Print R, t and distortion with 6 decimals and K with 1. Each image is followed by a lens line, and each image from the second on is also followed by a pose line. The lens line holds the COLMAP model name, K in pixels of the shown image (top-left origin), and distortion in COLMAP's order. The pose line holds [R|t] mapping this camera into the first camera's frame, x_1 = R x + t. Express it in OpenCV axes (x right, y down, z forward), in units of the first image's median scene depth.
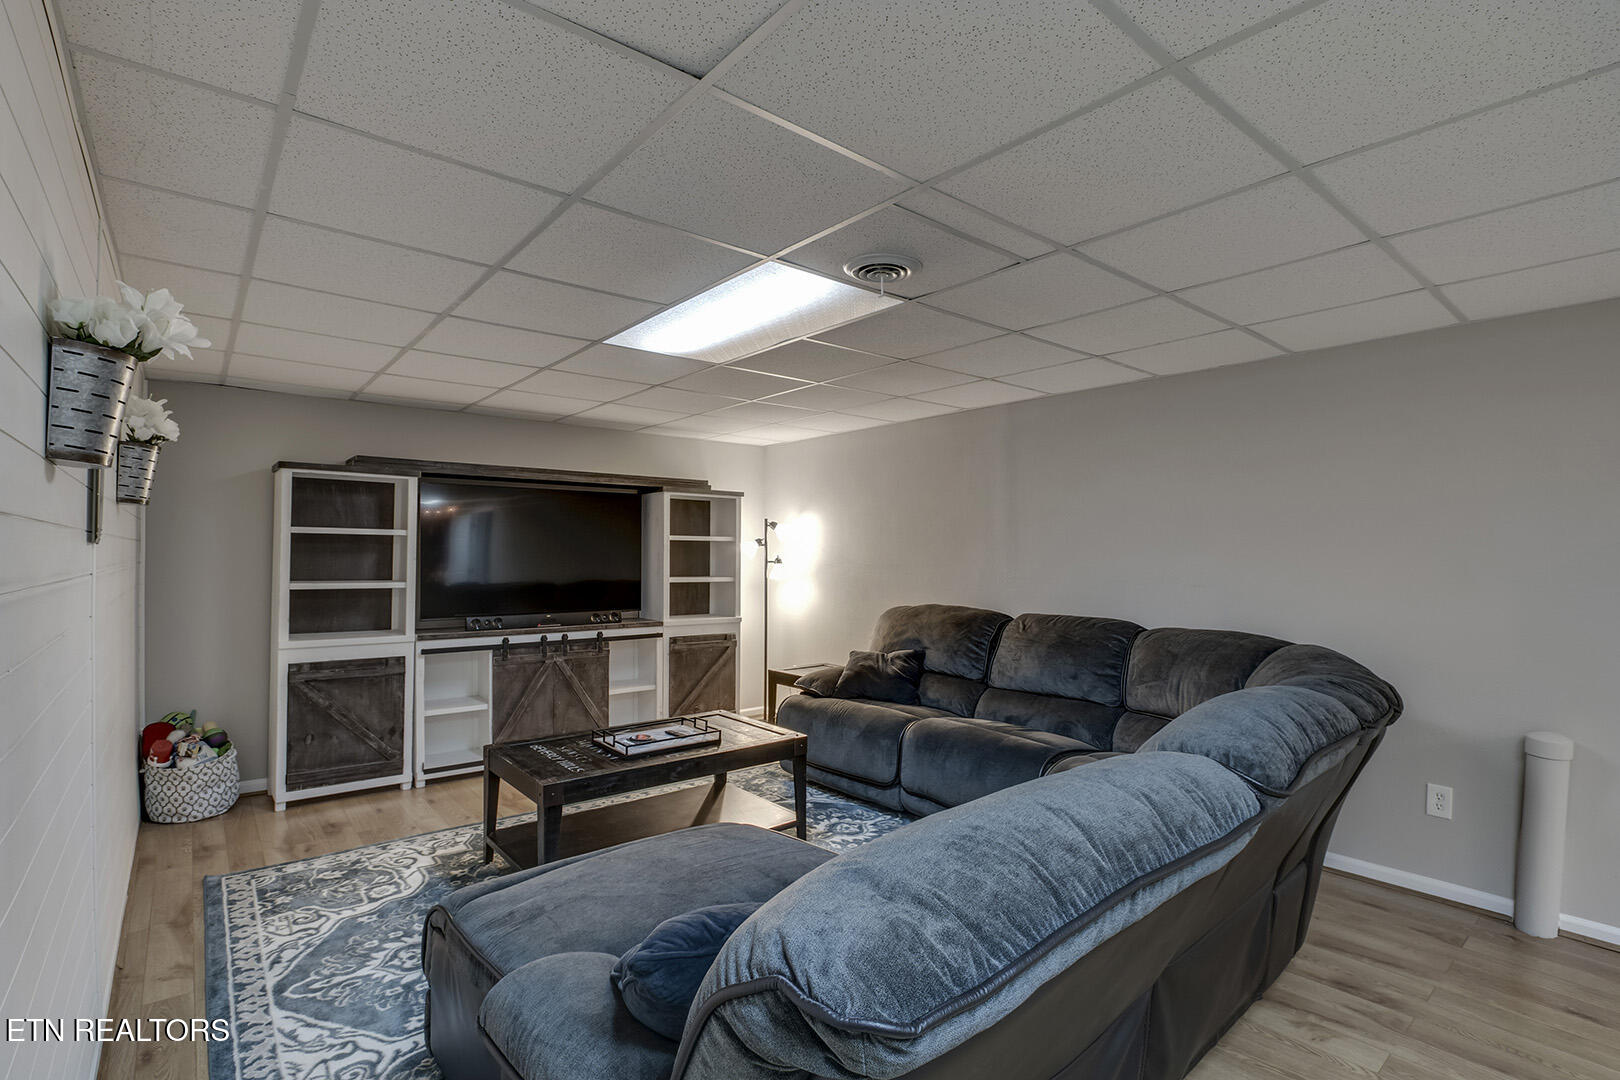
lens RADIAL K [[767.7, 0, 811.5], [0, 767.7, 545.4], [0, 0, 1]] dist [-0.023087, 0.002726]
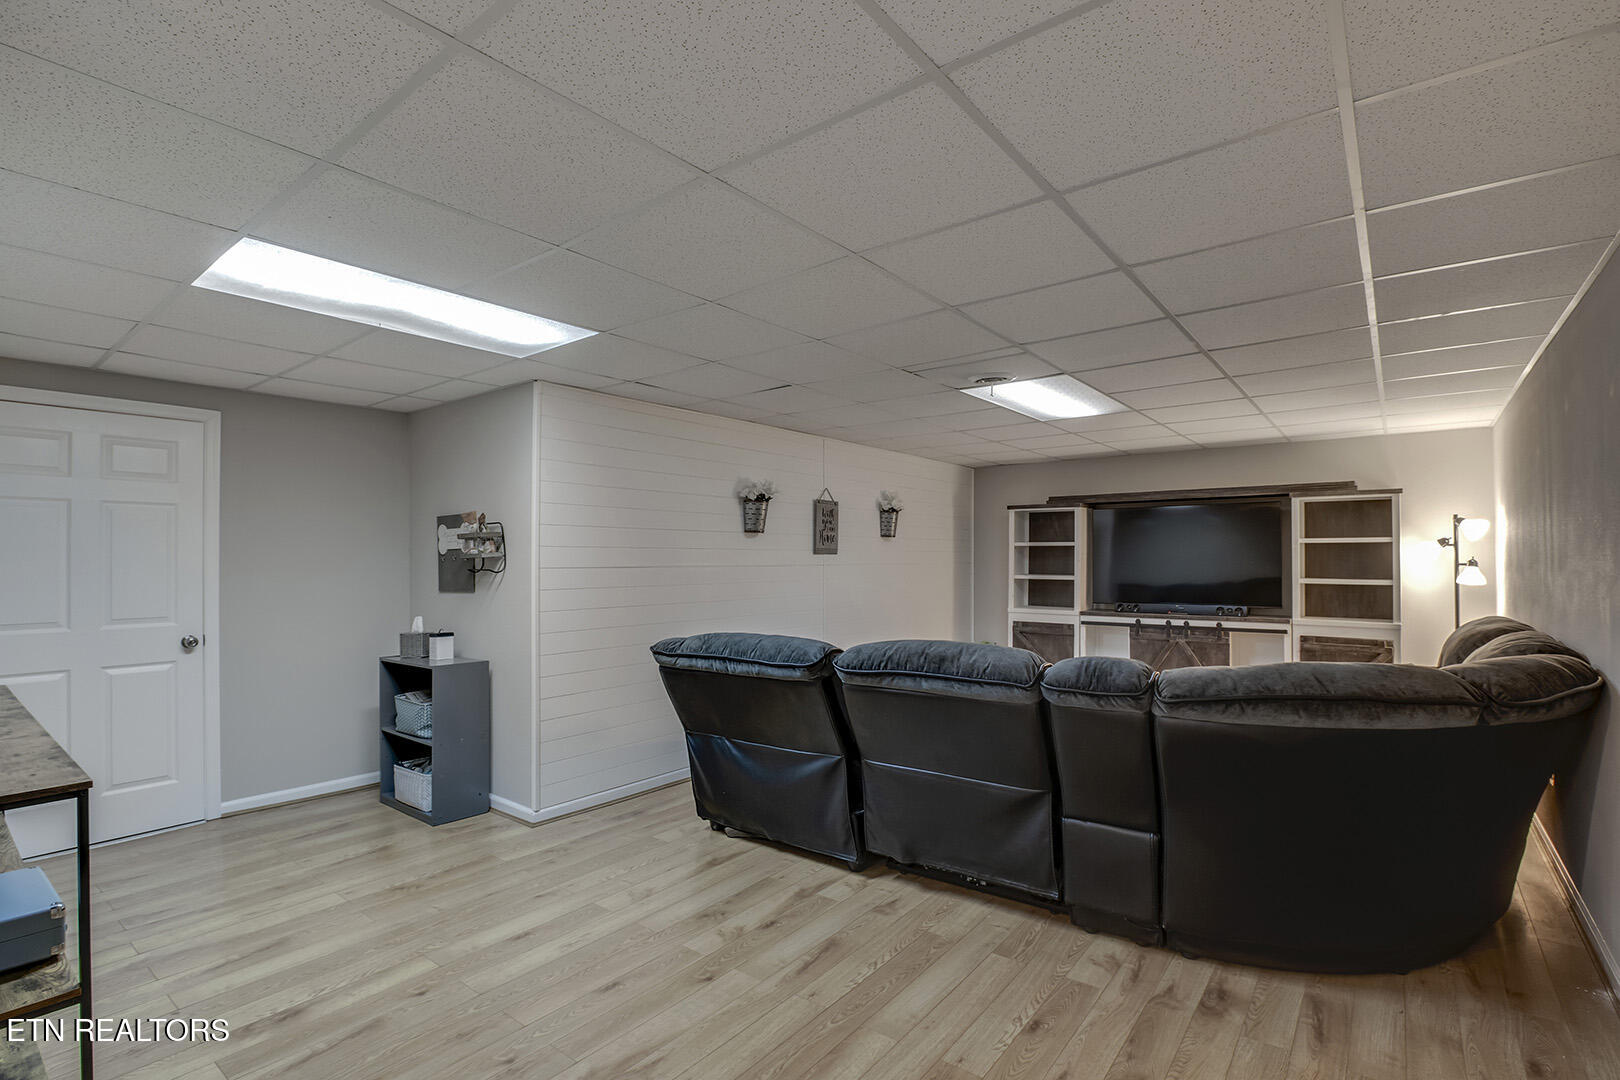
lens RADIAL K [[767.7, 0, 807.5], [0, 767.7, 549.1], [0, 0, 1]] dist [-0.023087, 0.002726]
pose [[0.206687, -0.016483, -0.978268, 0.767766], [0.015211, 0.999791, -0.013632, 0.005873], [0.978289, -0.012063, 0.206895, 0.138254]]
